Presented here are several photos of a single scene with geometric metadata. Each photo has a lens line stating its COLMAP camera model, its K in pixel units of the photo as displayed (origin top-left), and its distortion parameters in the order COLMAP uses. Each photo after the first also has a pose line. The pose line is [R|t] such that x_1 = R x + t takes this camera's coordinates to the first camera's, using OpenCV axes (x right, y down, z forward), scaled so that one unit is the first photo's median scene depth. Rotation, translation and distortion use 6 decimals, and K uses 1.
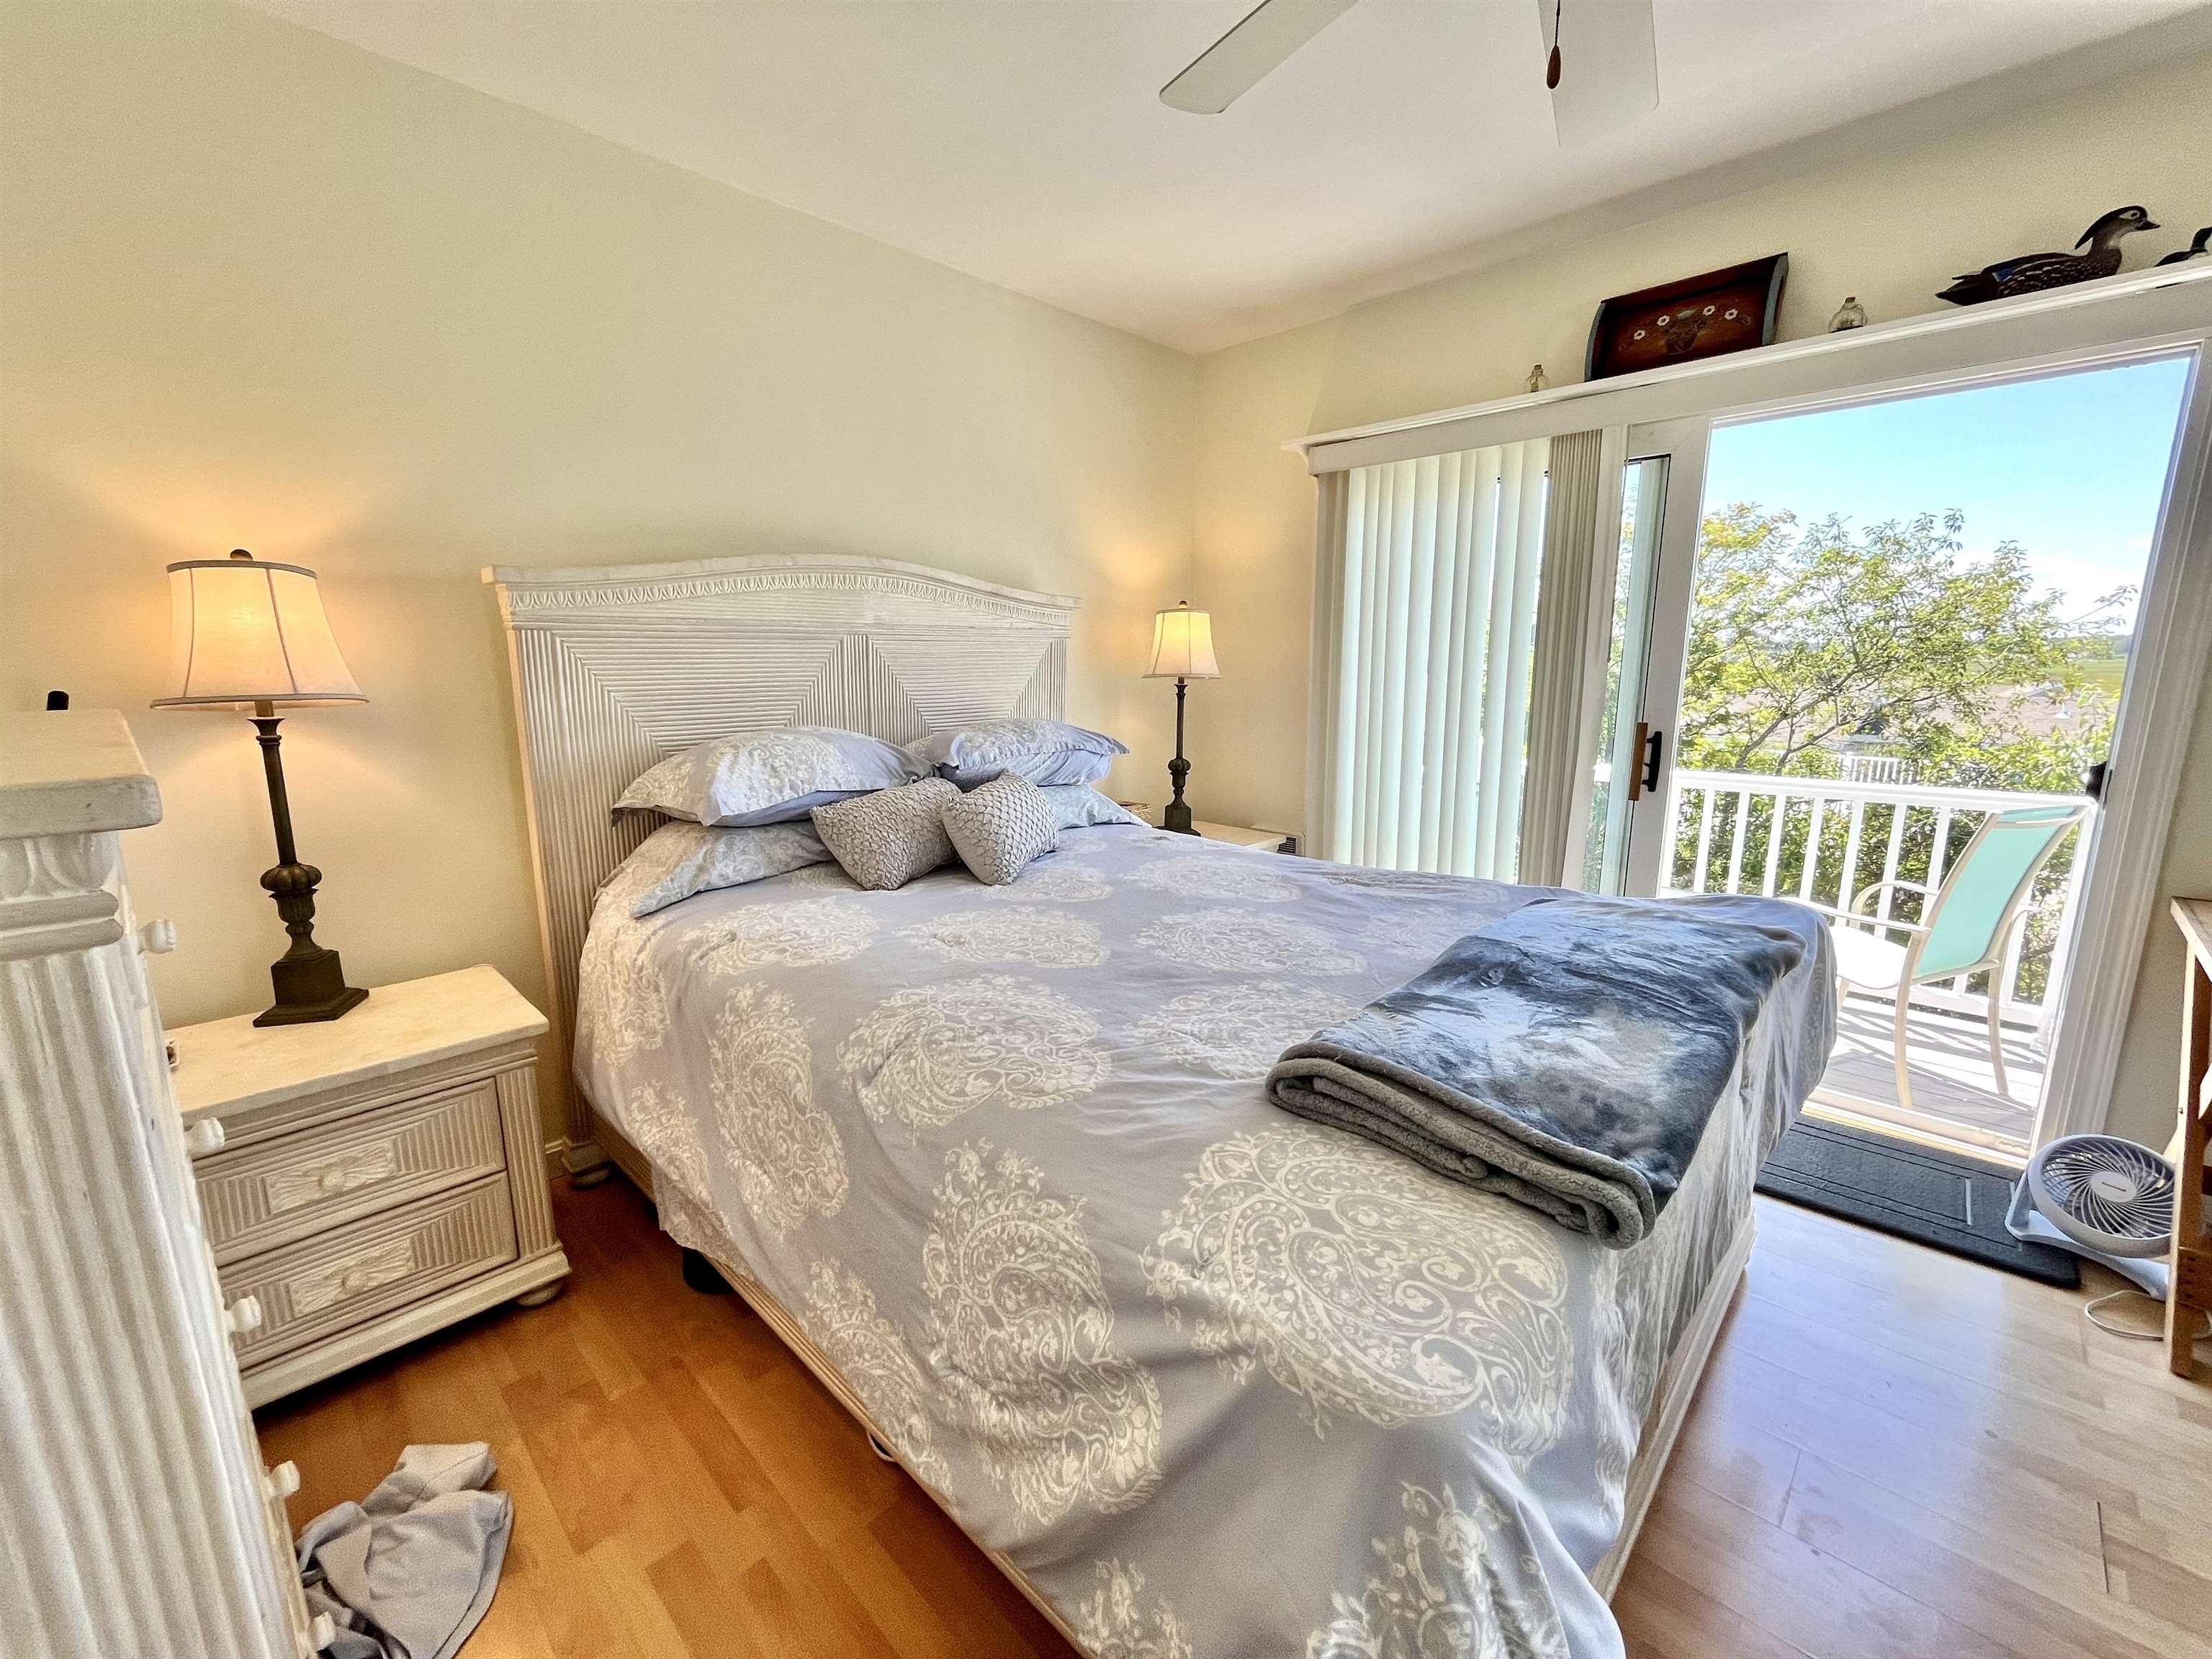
lens RADIAL K [[898.8, 0, 1104.1], [0, 898.8, 829.8], [0, 0, 1]] dist [-0.007750, 0.000852]
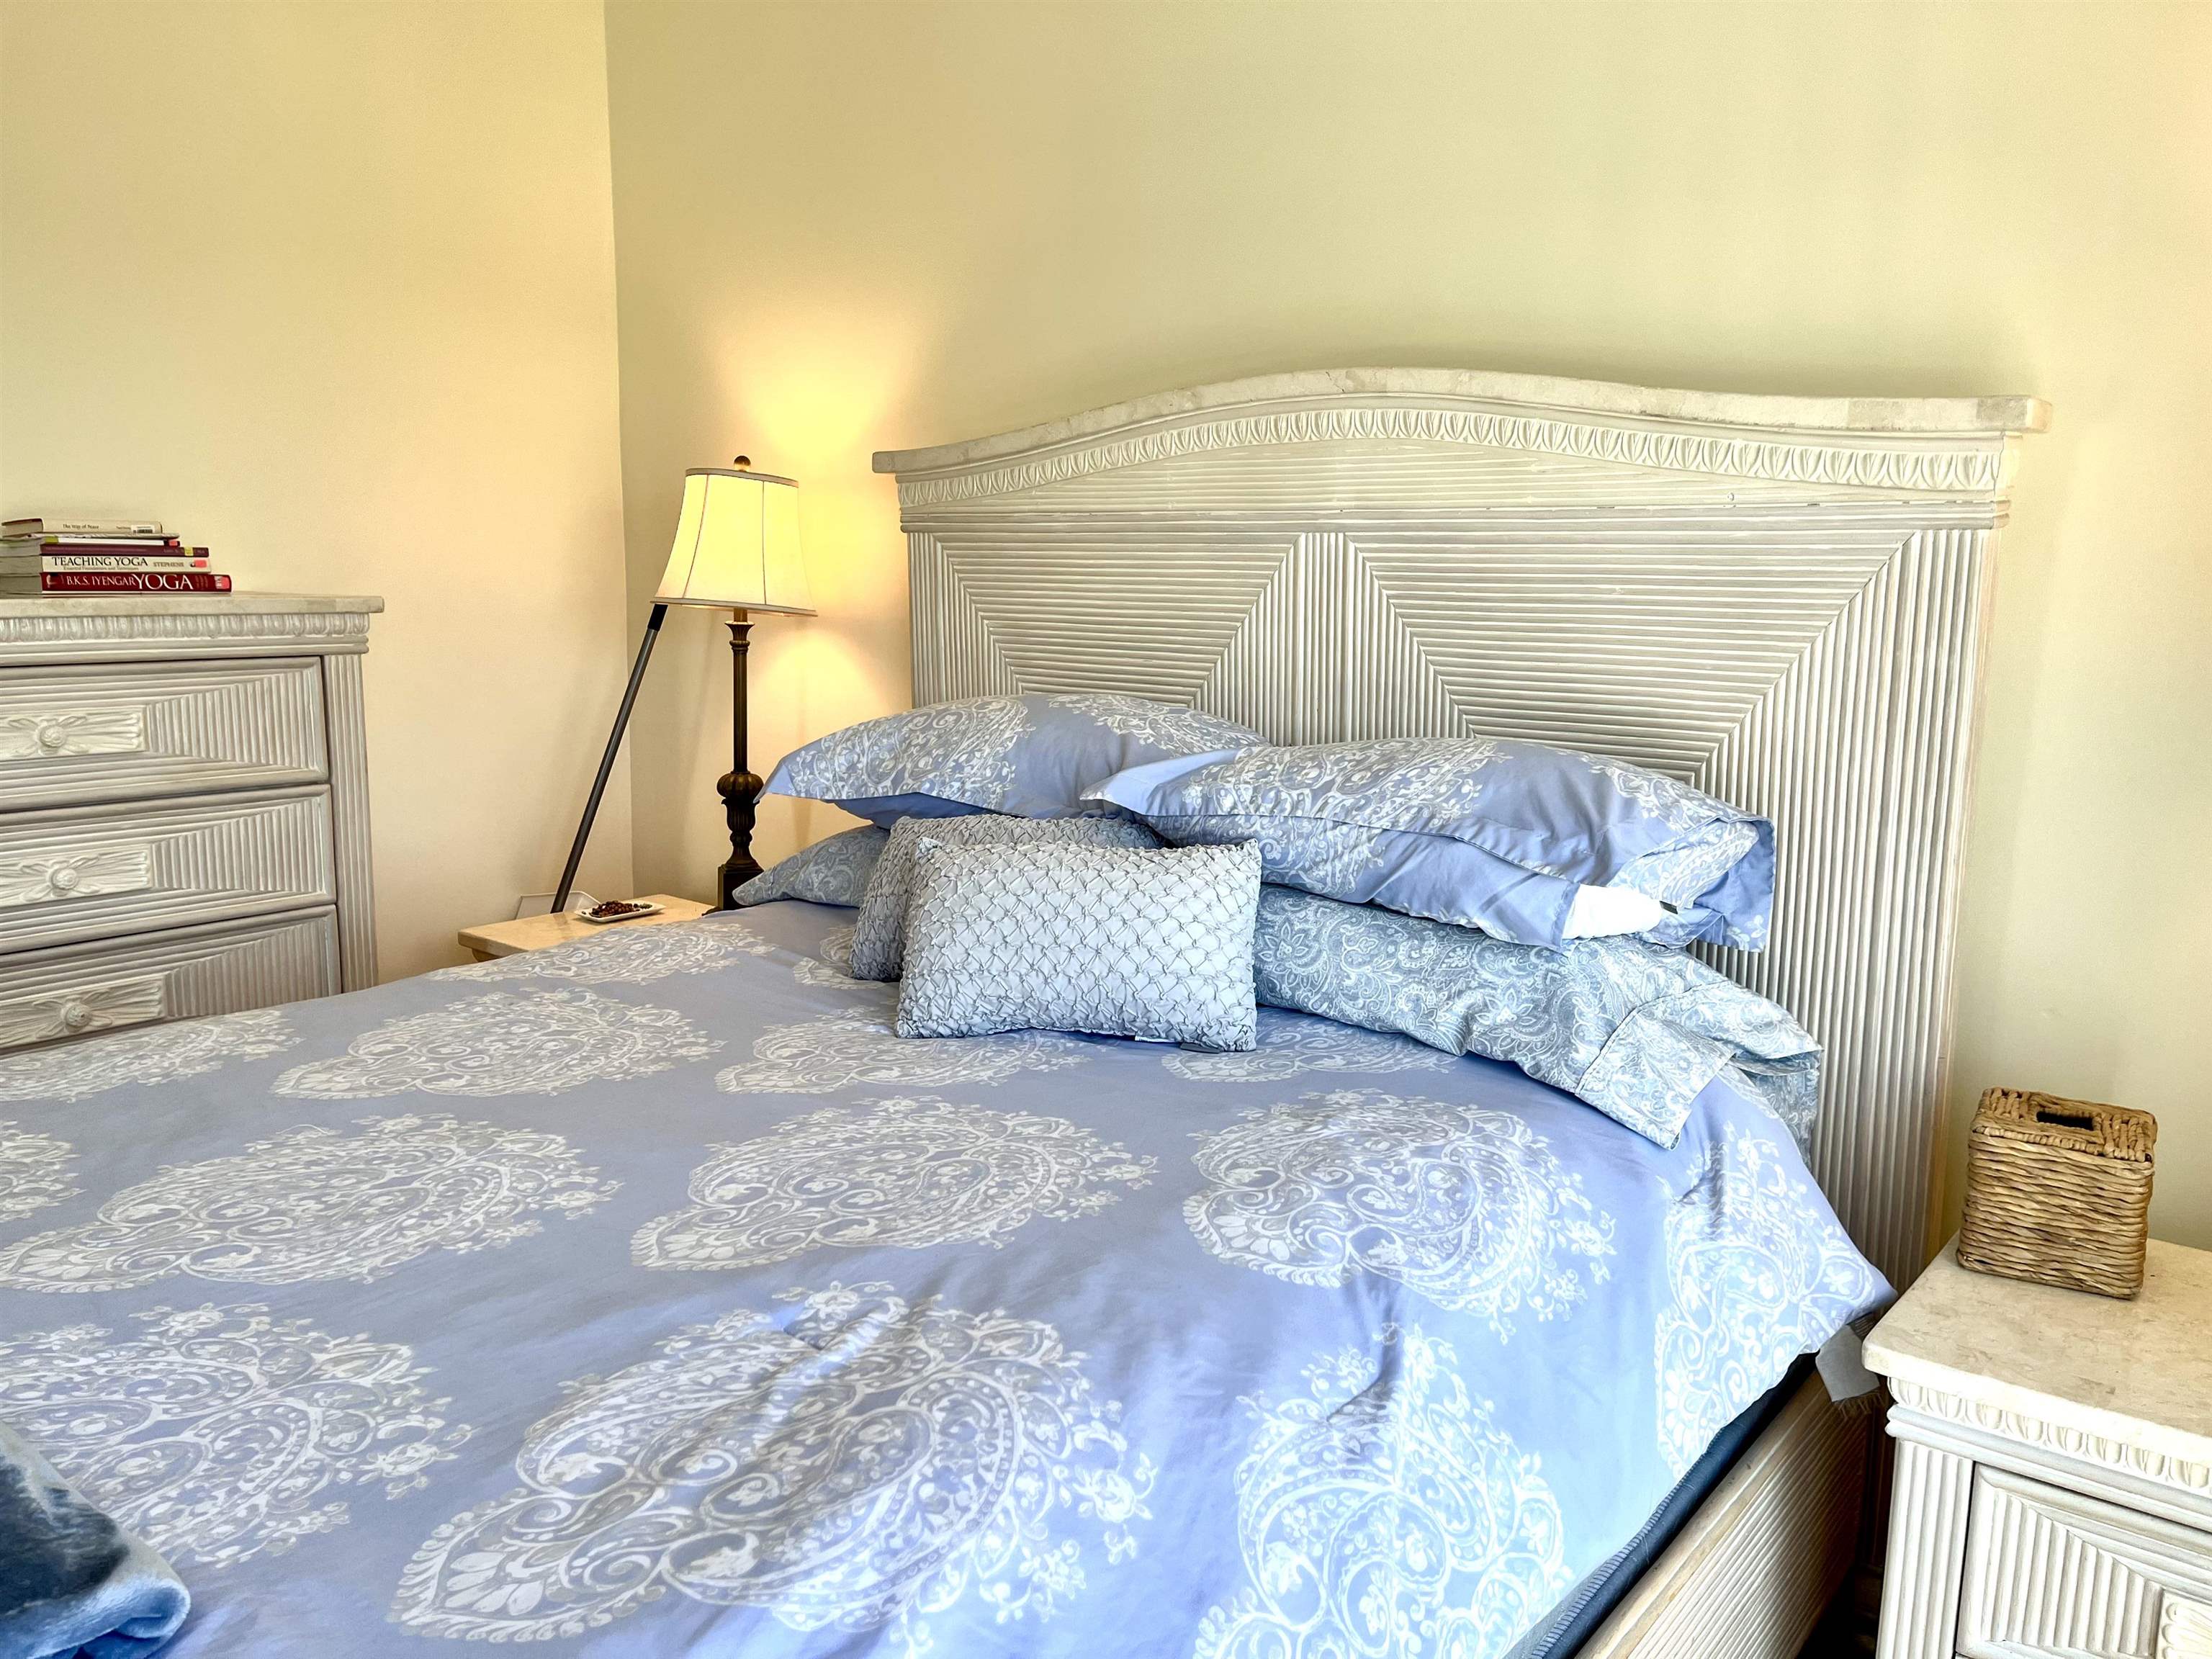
lens RADIAL K [[1653.7, 0, 1111.2], [0, 1653.7, 828.9], [0, 0, 1]] dist [0.010067, 0.003254]
pose [[0.082654, 0.156736, -0.984176, 0.617207], [-0.201105, 0.969862, 0.137566, -0.156485], [0.976076, 0.186553, 0.111684, 0.795885]]
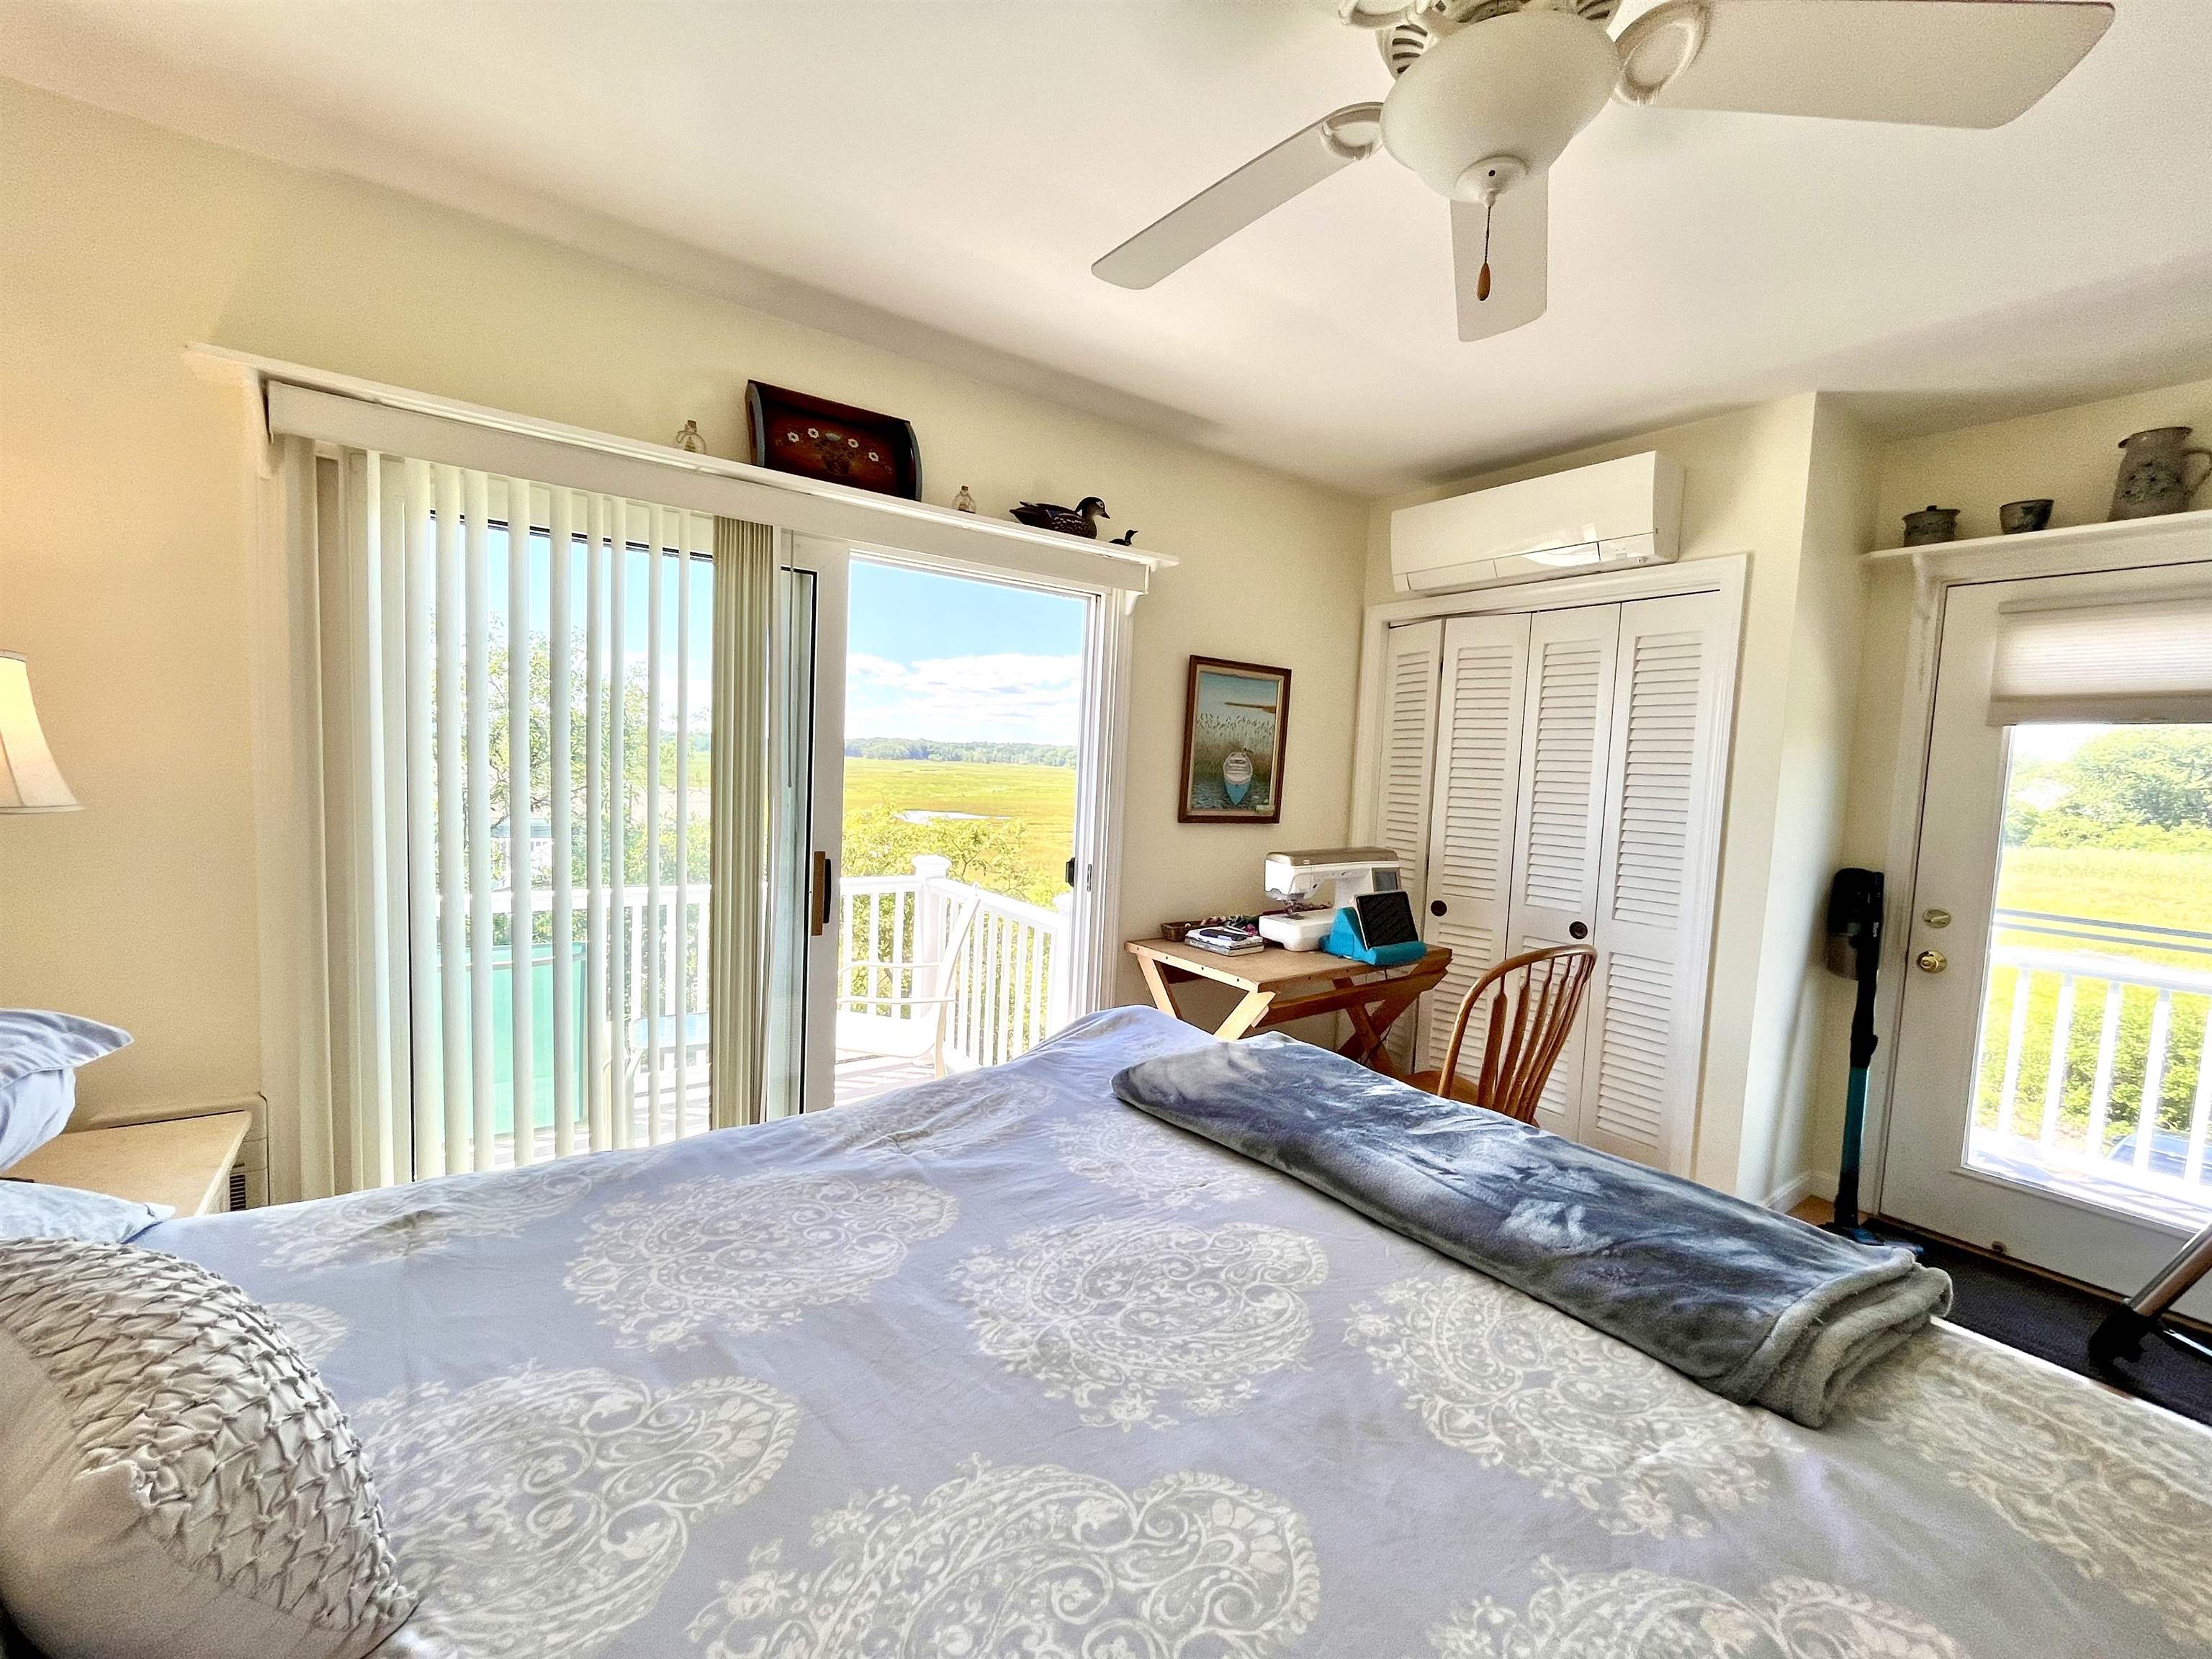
lens RADIAL K [[898.8, 0, 1102.5], [0, 898.8, 837.9], [0, 0, 1]] dist [-0.007750, 0.000852]
pose [[0.179580, -0.062454, 0.981759, -0.267678], [0.140558, 0.989372, 0.037228, -0.132223], [-0.973650, 0.131309, 0.186450, 0.558244]]
